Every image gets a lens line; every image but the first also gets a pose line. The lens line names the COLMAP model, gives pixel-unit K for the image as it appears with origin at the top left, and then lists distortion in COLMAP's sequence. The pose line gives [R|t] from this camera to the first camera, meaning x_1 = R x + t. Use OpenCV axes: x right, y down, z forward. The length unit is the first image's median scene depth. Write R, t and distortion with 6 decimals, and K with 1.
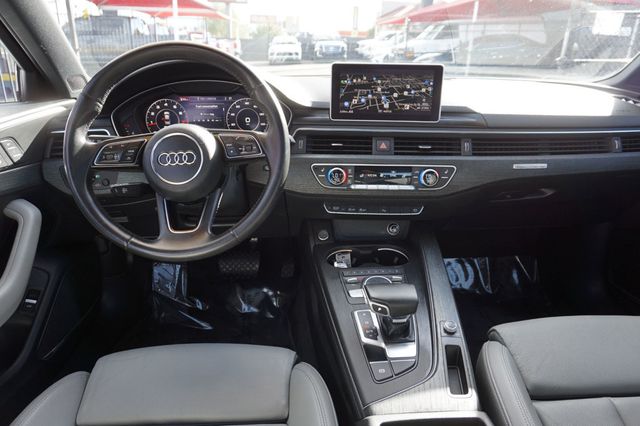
lens RADIAL K [[439.6, 0, 321.8], [0, 439.6, 211.7], [0, 0, 1]] dist [-0.010377, 0.000249]
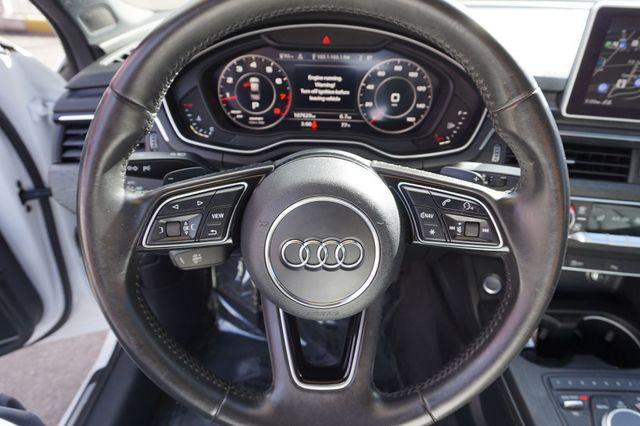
lens RADIAL K [[439.6, 0, 321.8], [0, 439.6, 211.7], [0, 0, 1]] dist [-0.010377, 0.000249]
pose [[0.996657, 0.061051, -0.054287, -0.238084], [-0.046435, 0.970053, 0.238414, -0.210017], [0.067217, -0.235096, 0.969645, 0.440149]]
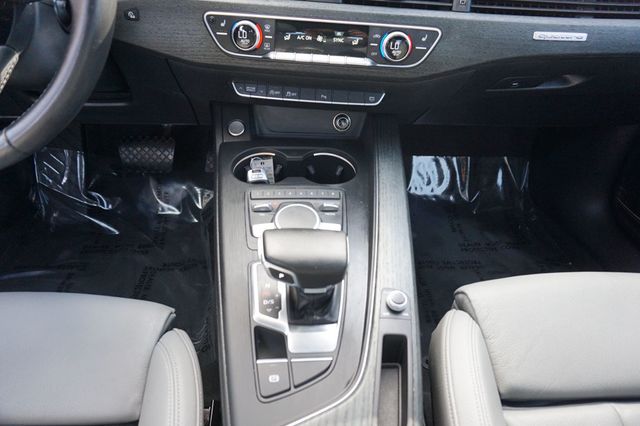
lens RADIAL K [[439.6, 0, 321.8], [0, 439.6, 211.7], [0, 0, 1]] dist [-0.010377, 0.000249]
pose [[0.998155, 0.037861, 0.047476, 0.120813], [-0.050059, 0.955595, 0.290401, -0.030126], [-0.034373, -0.292242, 0.955726, 0.349784]]
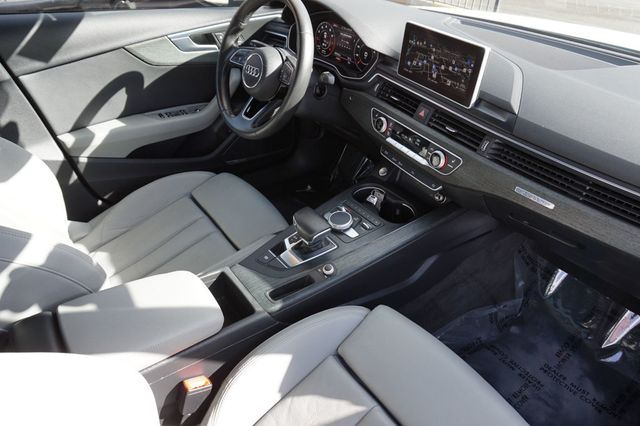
lens RADIAL K [[439.6, 0, 321.8], [0, 439.6, 211.7], [0, 0, 1]] dist [-0.010377, 0.000249]
pose [[0.554659, 0.491453, -0.671437, 0.821580], [-0.313207, 0.870904, 0.378718, -0.267614], [0.770879, 0.000239, 0.636981, 0.166356]]
